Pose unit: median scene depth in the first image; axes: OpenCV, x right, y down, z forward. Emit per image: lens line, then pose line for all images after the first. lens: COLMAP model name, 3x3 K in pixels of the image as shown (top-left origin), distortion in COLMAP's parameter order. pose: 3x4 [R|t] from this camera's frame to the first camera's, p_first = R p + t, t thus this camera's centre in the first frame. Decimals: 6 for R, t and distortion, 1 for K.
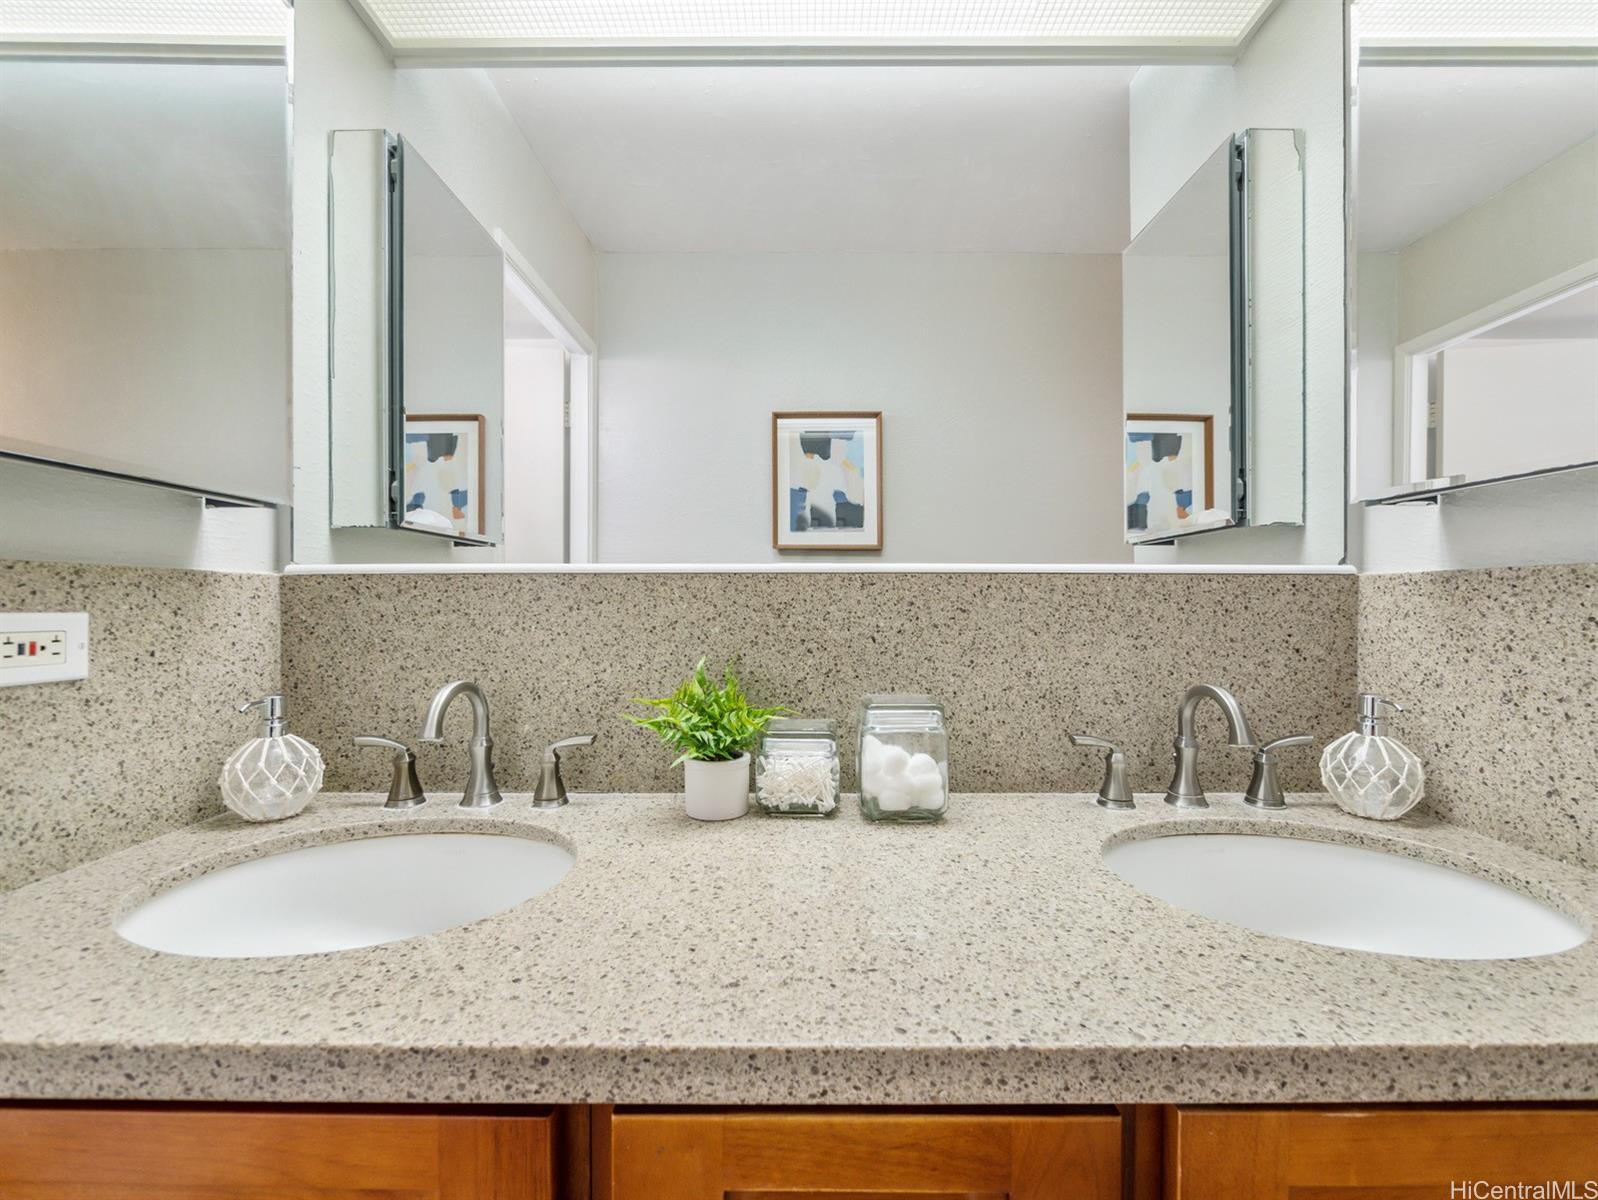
lens RADIAL K [[671.2, 0, 800.2], [0, 671.2, 599.4], [0, 0, 1]] dist [-0.009301, 0.000660]
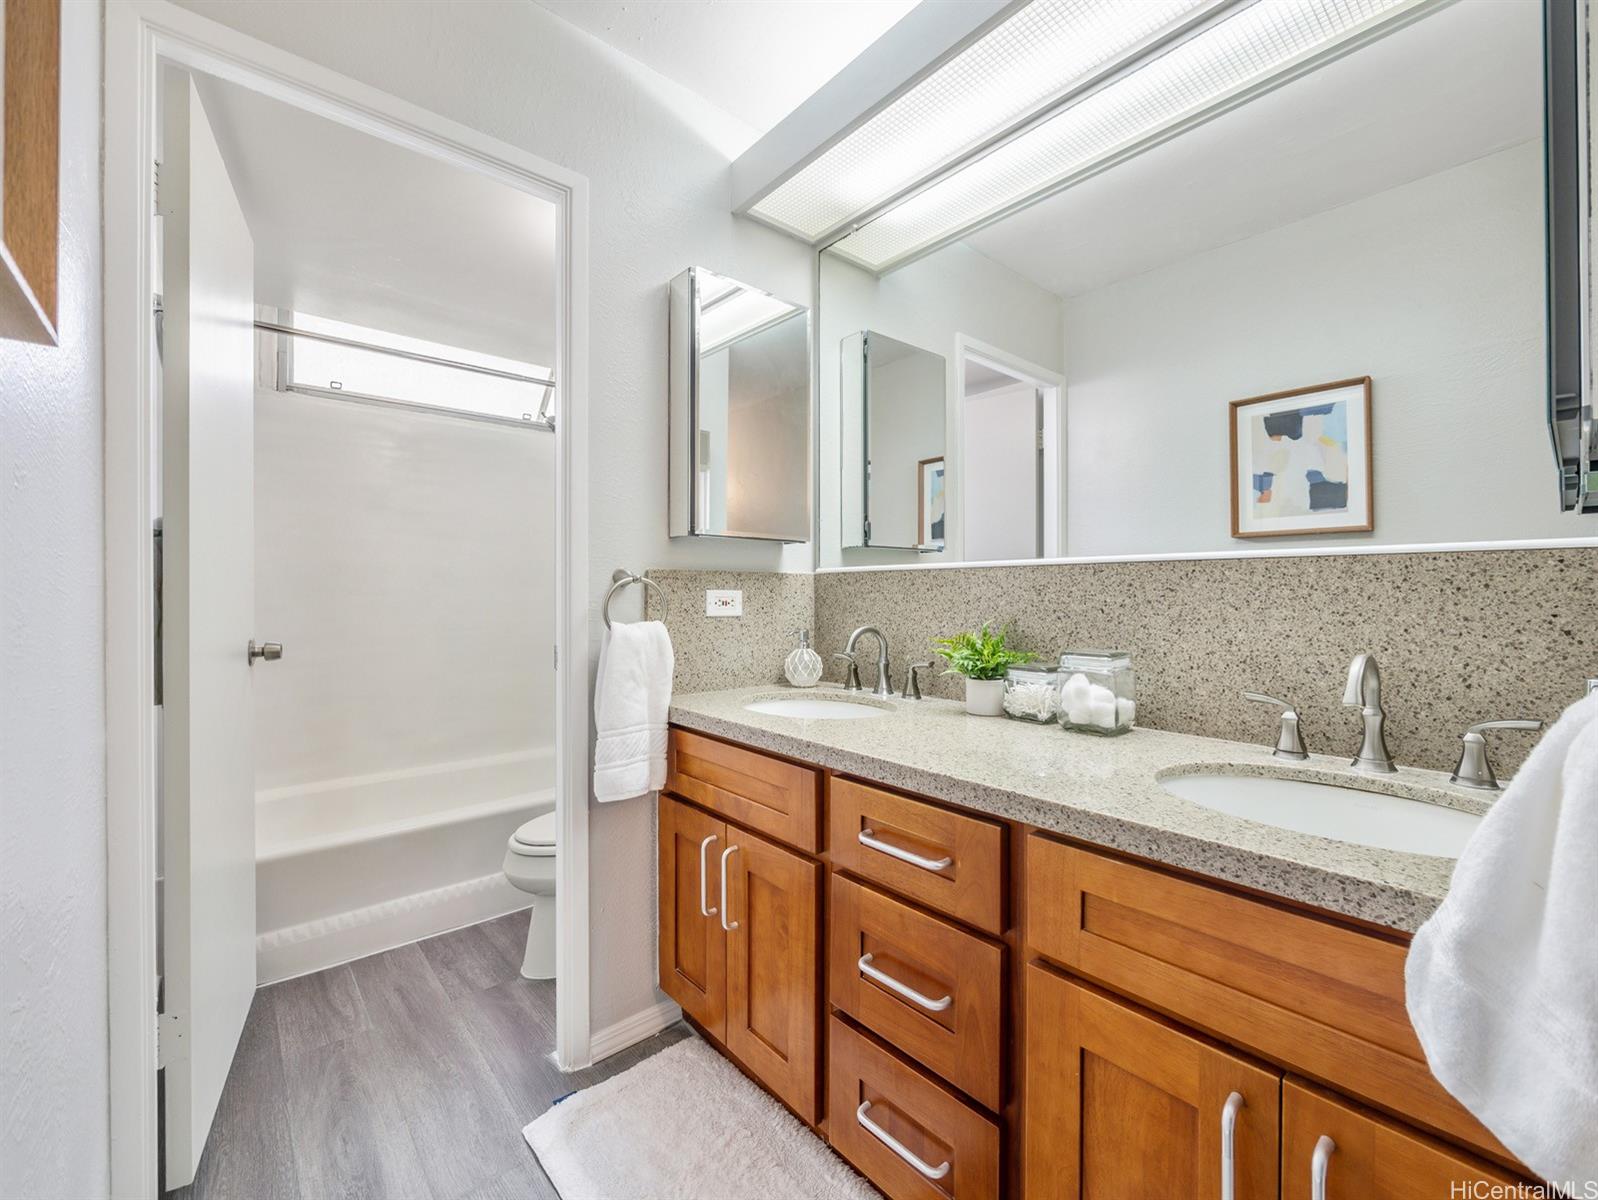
lens RADIAL K [[671.2, 0, 802.5], [0, 671.2, 594.3], [0, 0, 1]] dist [-0.009301, 0.000660]
pose [[0.655871, 0.001008, -0.754872, 0.746203], [0.000467, 0.999998, 0.001741, 0.022467], [0.754872, -0.001494, 0.655870, -0.373557]]
